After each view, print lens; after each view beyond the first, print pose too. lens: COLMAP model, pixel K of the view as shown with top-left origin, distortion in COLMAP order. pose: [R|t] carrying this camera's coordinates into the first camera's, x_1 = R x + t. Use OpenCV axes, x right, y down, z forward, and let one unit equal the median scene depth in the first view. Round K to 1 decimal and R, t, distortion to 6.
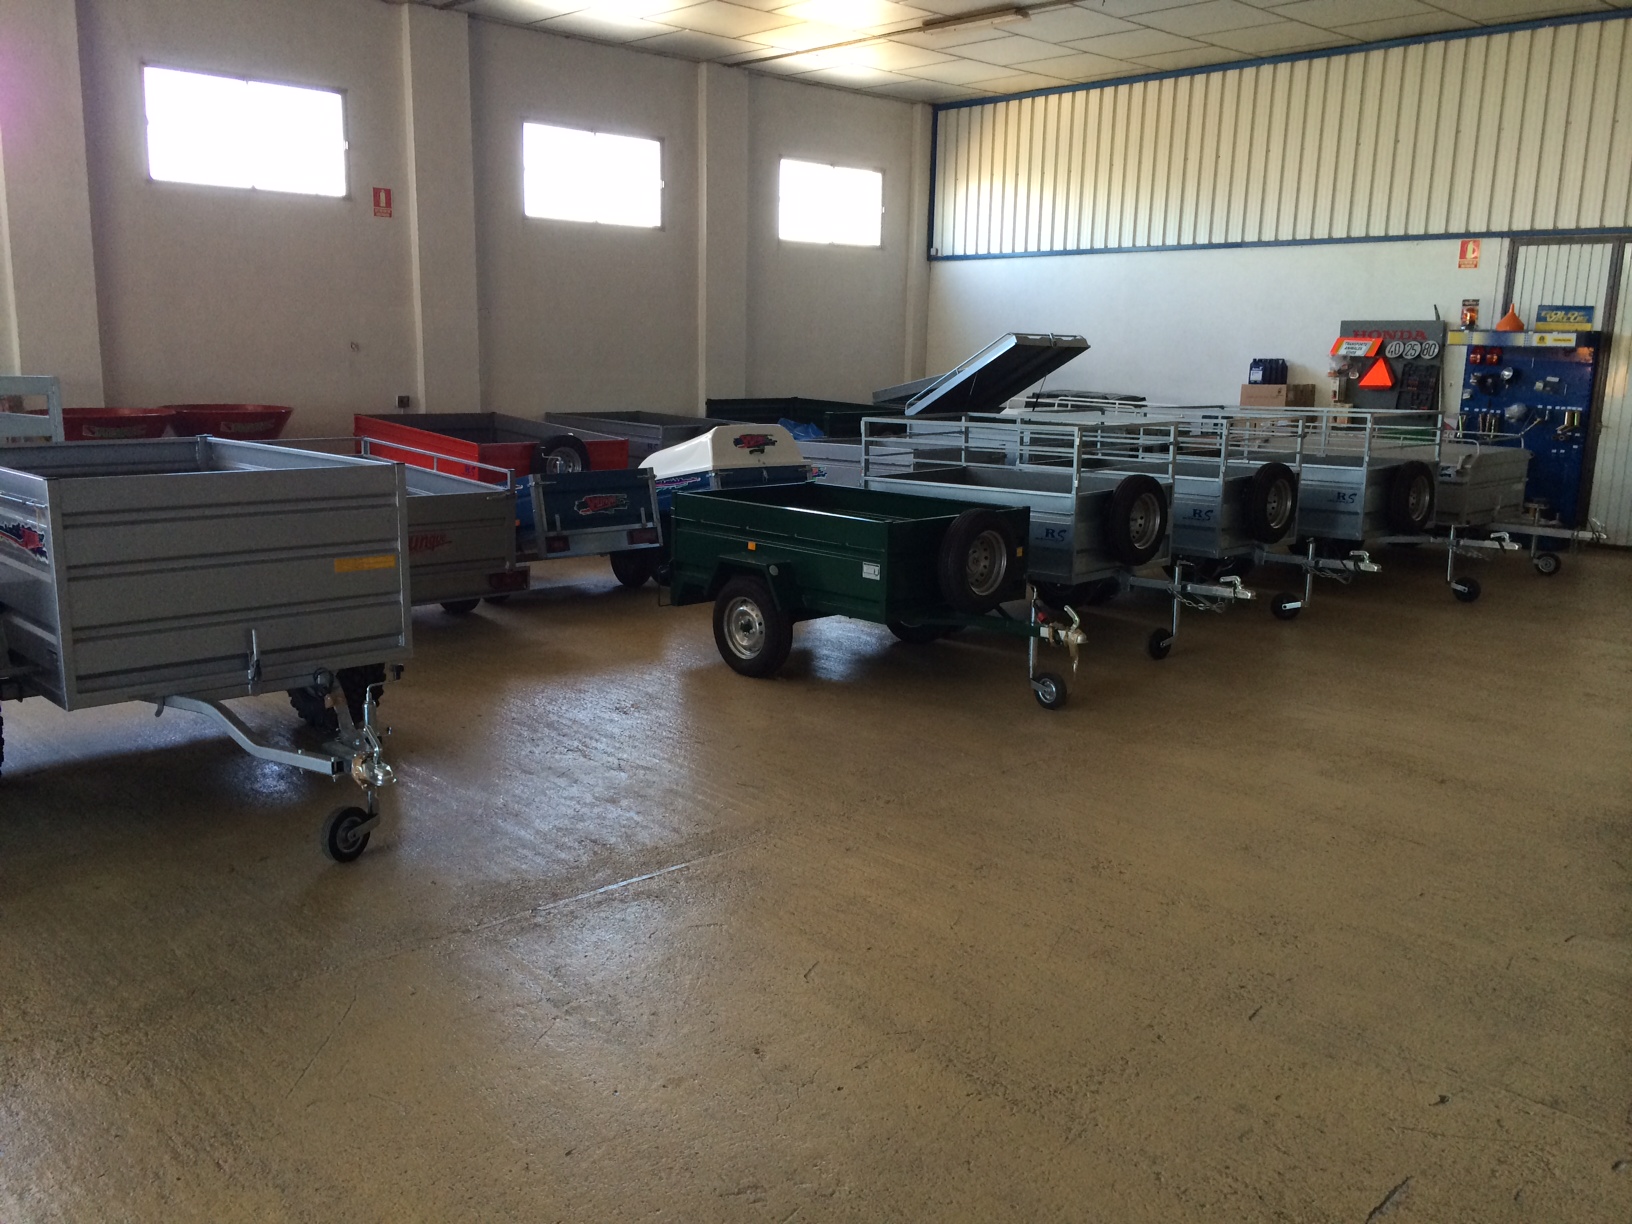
lens RADIAL K [[1382.7, 0, 816.0], [0, 1382.7, 612.0], [0, 0, 1]] dist [-0.018110, -0.010646]
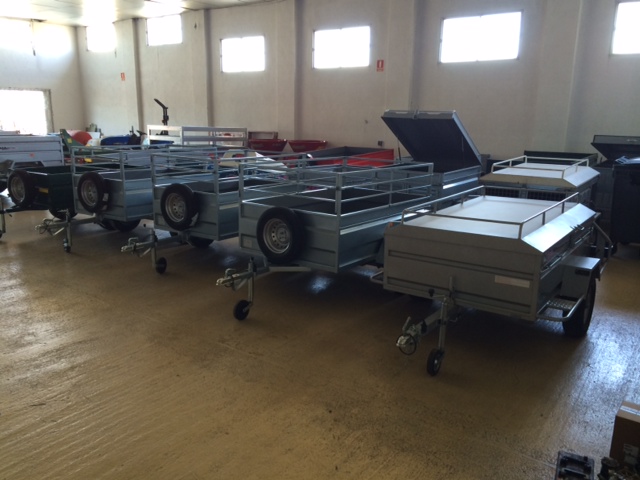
lens RADIAL K [[520.1, 0, 320.0], [0, 520.1, 240.0], [0, 0, 1]] dist [0.009211, 0.004306]
pose [[0.173223, 0.208451, -0.962570, 0.695716], [-0.194219, 0.965383, 0.174109, -0.133111], [0.965543, 0.156790, 0.207712, 0.760983]]
